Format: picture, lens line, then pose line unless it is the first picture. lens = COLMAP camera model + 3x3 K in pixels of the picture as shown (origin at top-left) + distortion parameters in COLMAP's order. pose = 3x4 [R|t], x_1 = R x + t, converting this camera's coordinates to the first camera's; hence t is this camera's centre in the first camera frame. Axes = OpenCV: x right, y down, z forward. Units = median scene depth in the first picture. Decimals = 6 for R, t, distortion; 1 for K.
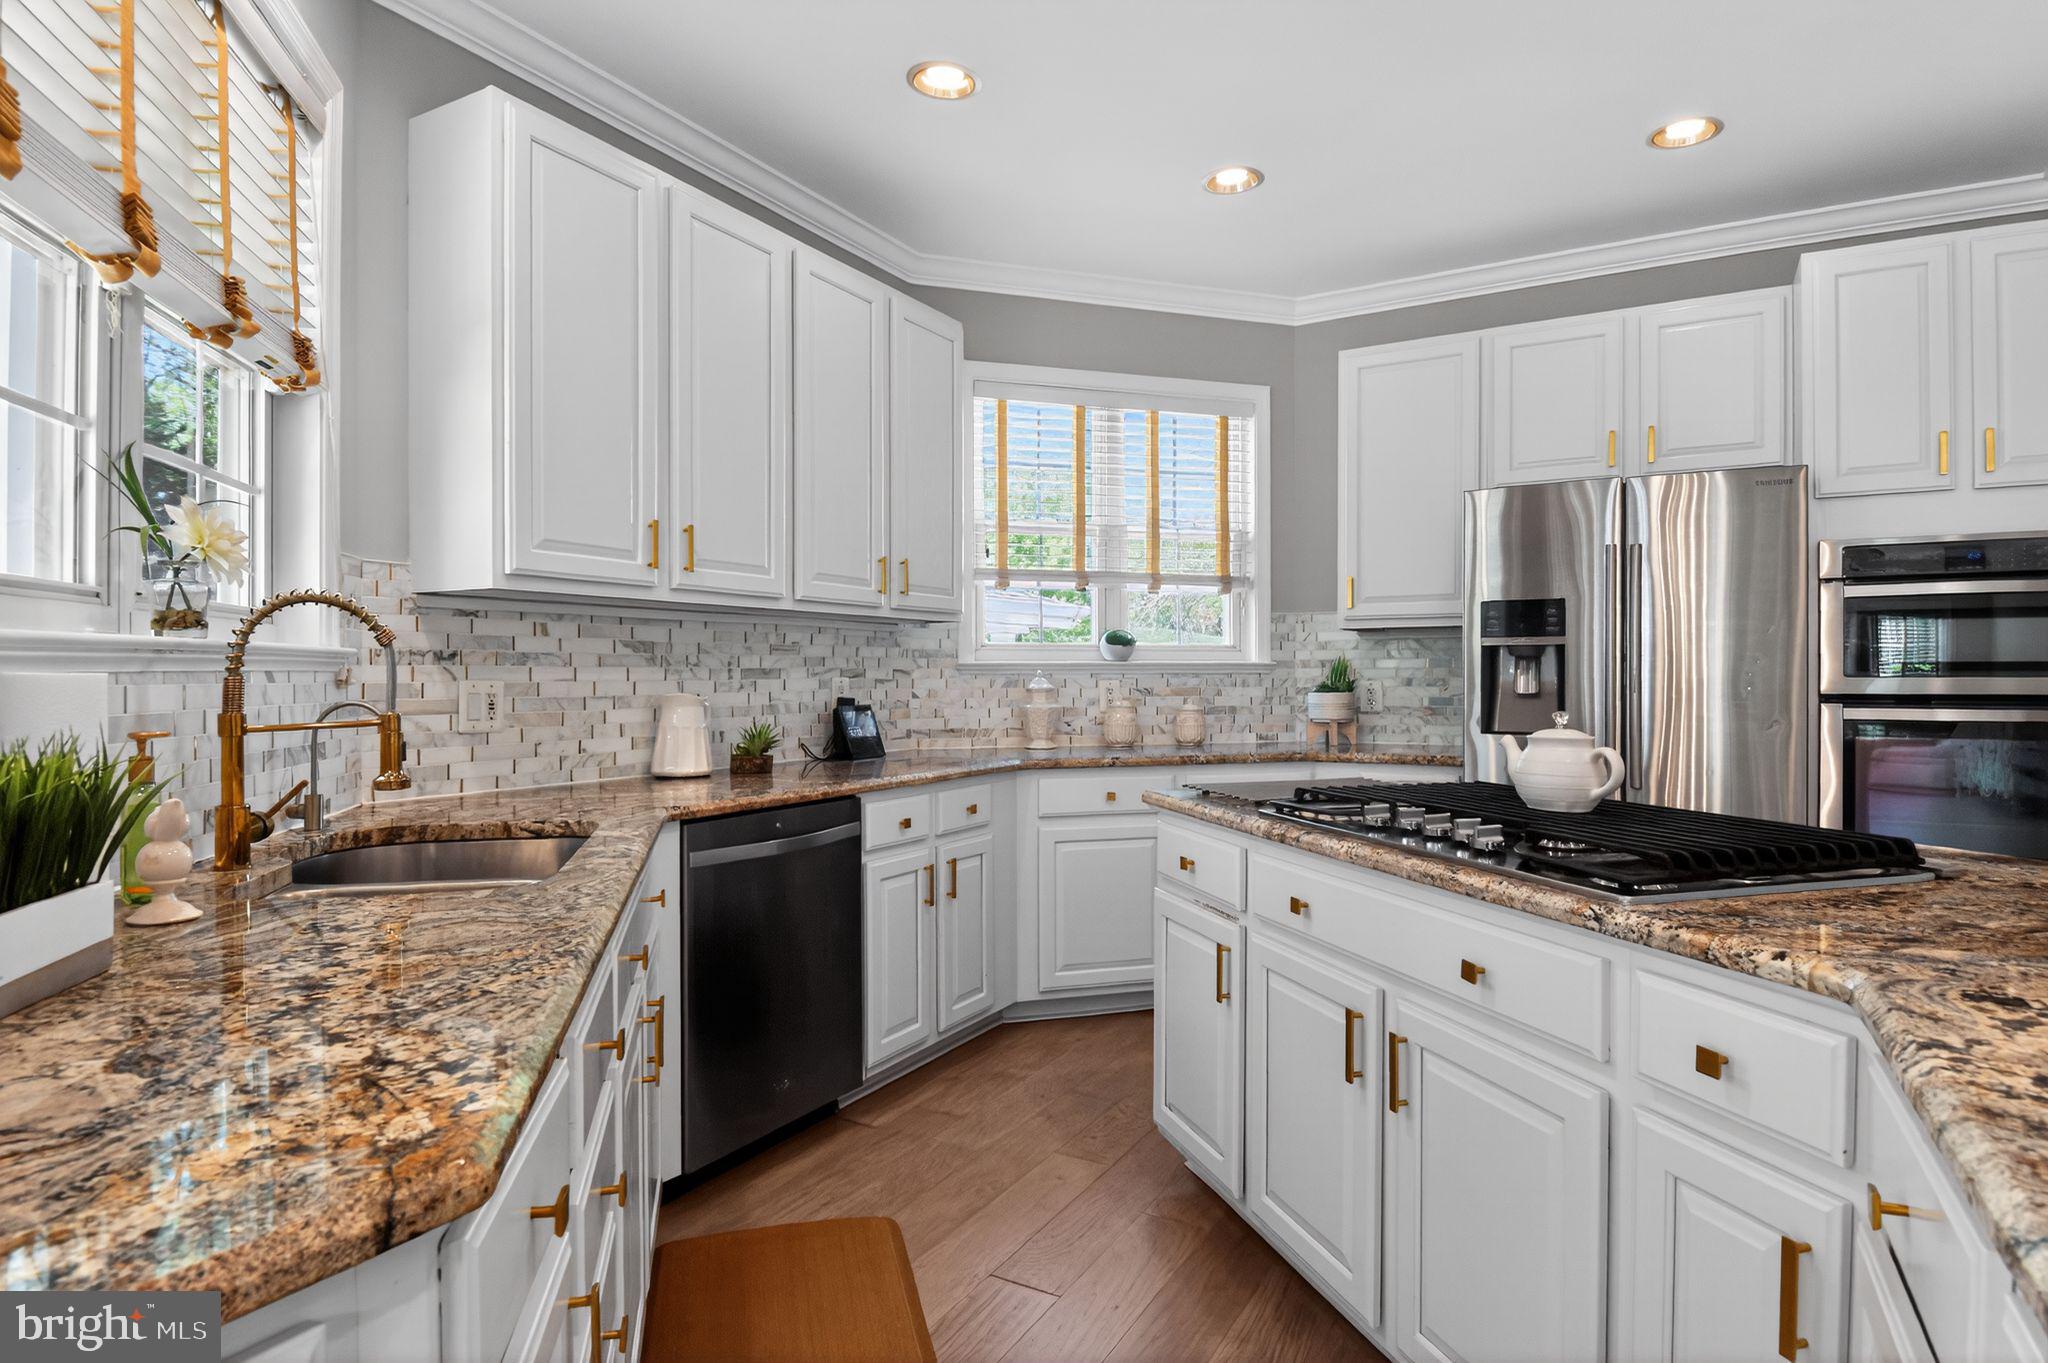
lens RADIAL K [[1104.5, 0, 1024.7], [0, 1104.5, 680.1], [0, 0, 1]] dist [-0.002508, -0.003777]
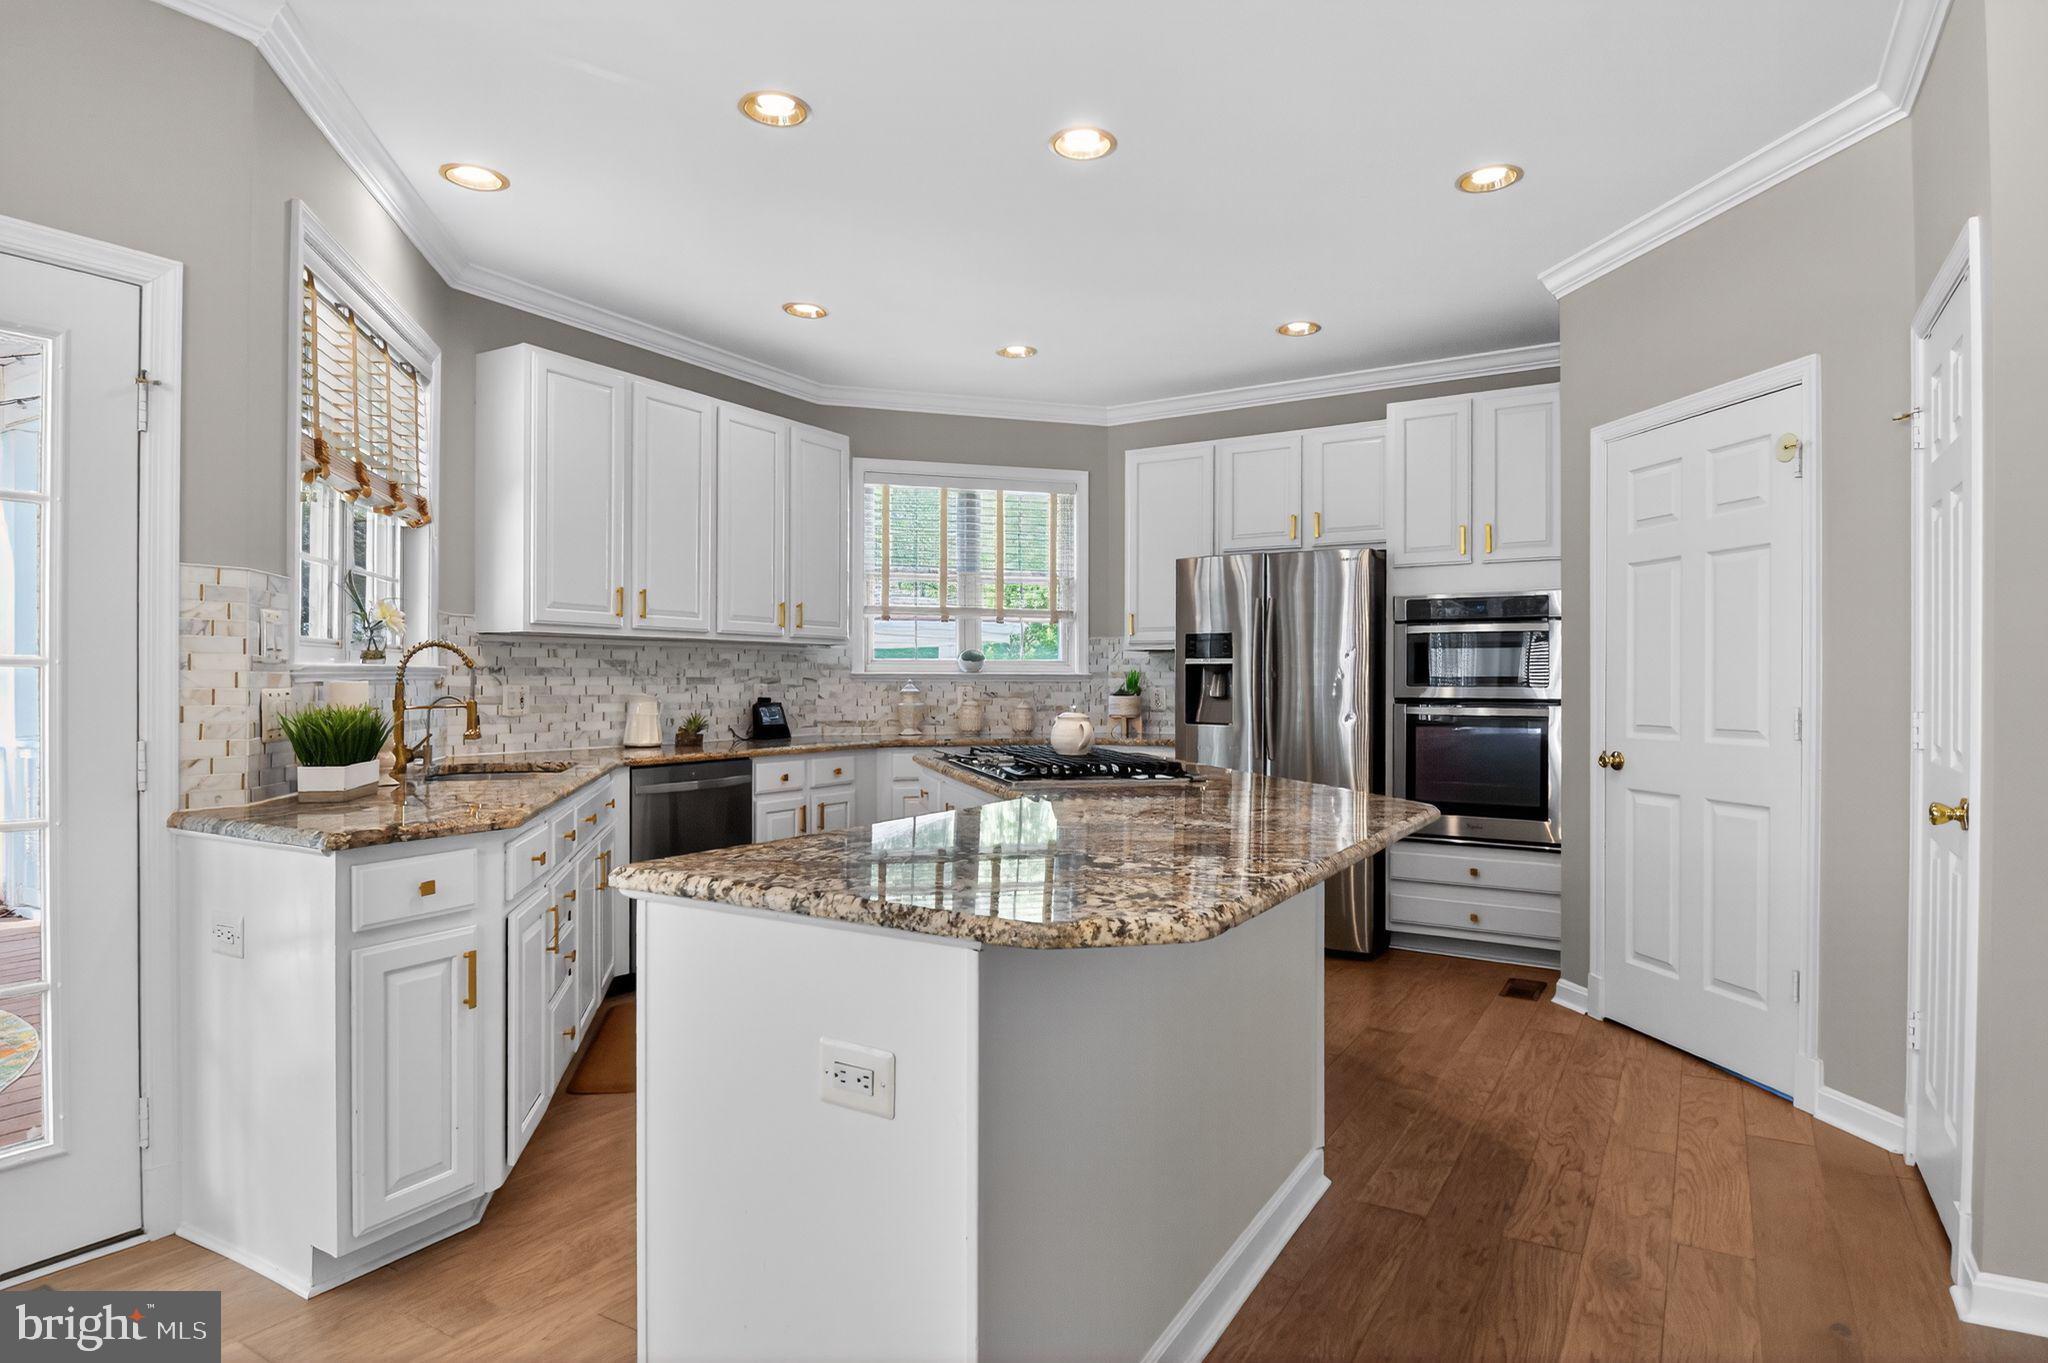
lens RADIAL K [[1104.5, 0, 1025.6], [0, 1104.5, 684.4], [0, 0, 1]] dist [-0.002508, -0.003777]
pose [[0.999708, 0.004687, -0.023702, 0.252200], [-0.004711, 0.999988, -0.000955, -0.001836], [0.023698, 0.001066, 0.999719, -0.517212]]
